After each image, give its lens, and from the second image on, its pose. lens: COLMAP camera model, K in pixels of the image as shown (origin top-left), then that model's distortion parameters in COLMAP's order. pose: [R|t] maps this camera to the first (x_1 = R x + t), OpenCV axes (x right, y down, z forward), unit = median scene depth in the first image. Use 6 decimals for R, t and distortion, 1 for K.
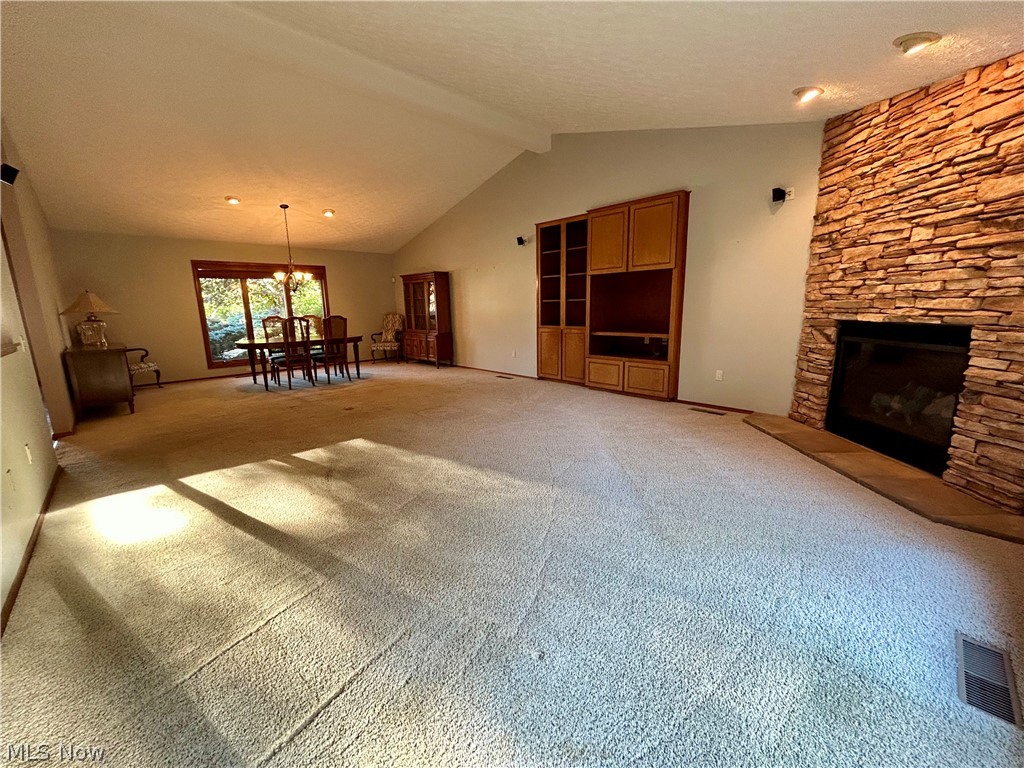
lens RADIAL K [[412.5, 0, 513.8], [0, 412.5, 386.3], [0, 0, 1]] dist [-0.002115, -0.000562]
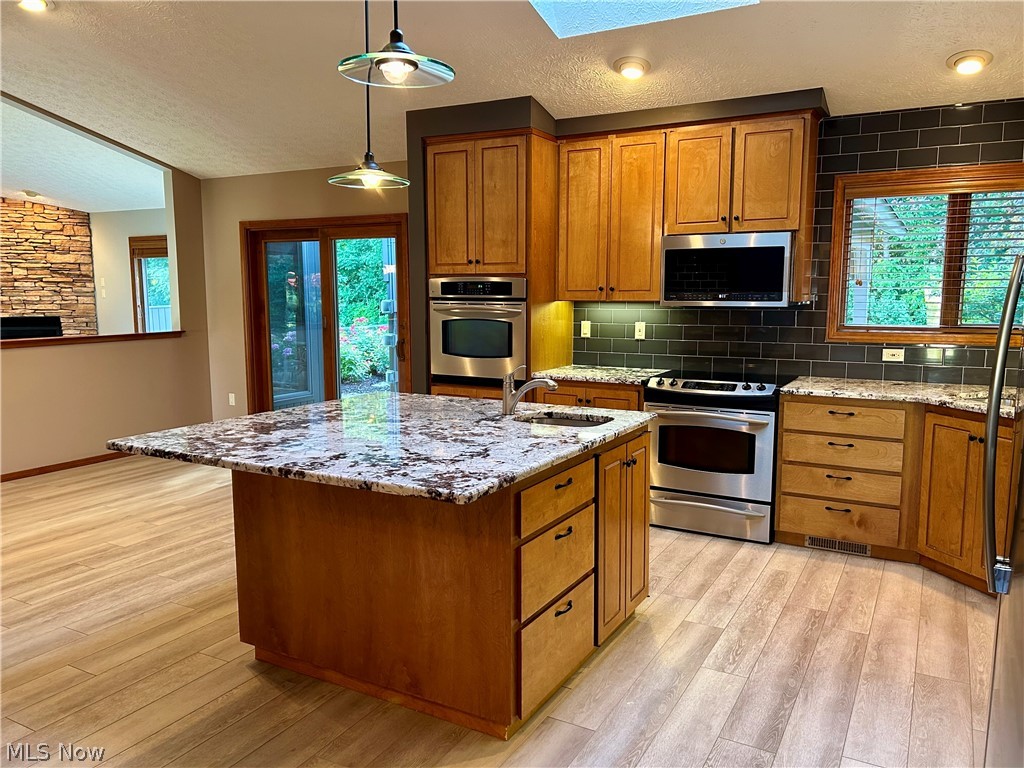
lens RADIAL K [[763.7, 0, 513.9], [0, 763.7, 389.3], [0, 0, 1]] dist [0.075912, -0.081139]
pose [[-0.289231, -0.106568, 0.951309, -2.938373], [0.188704, 0.967936, 0.165803, 0.001962], [-0.938476, 0.227471, -0.259847, -0.107061]]
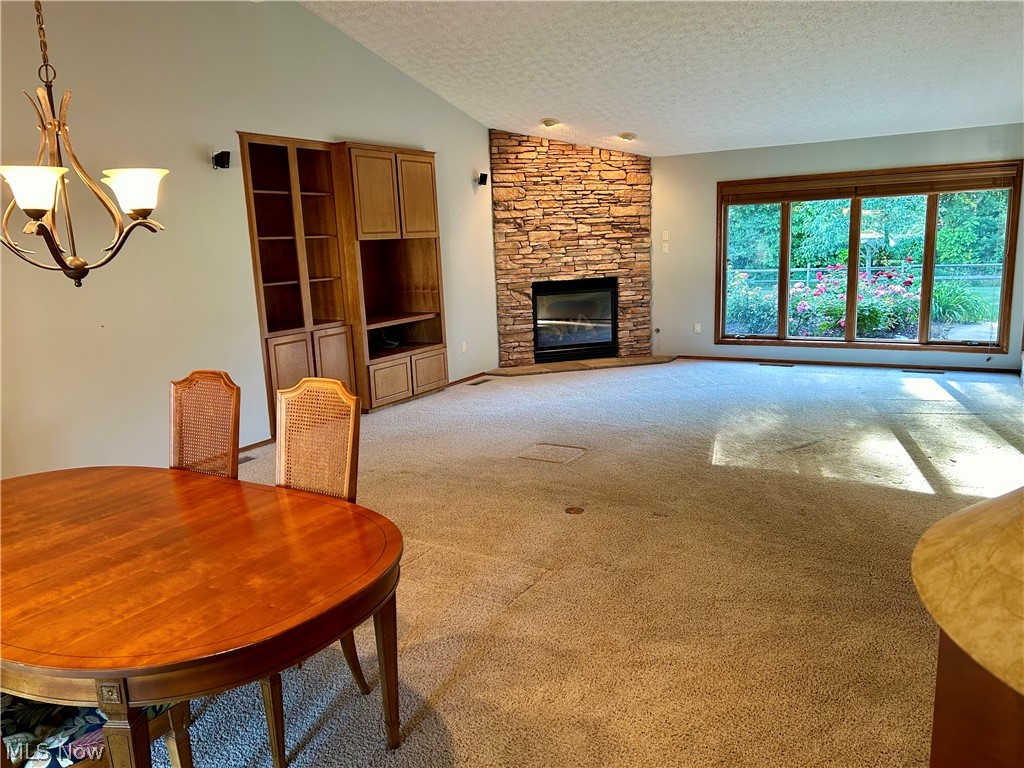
lens RADIAL K [[768.2, 0, 506.2], [0, 768.2, 387.1], [0, 0, 1]] dist [0.074334, -0.096451]
pose [[-0.266742, -0.154214, 0.951350, -1.941307], [0.230936, 0.948130, 0.218443, -0.470280], [-0.935691, 0.277969, -0.217293, 1.992376]]
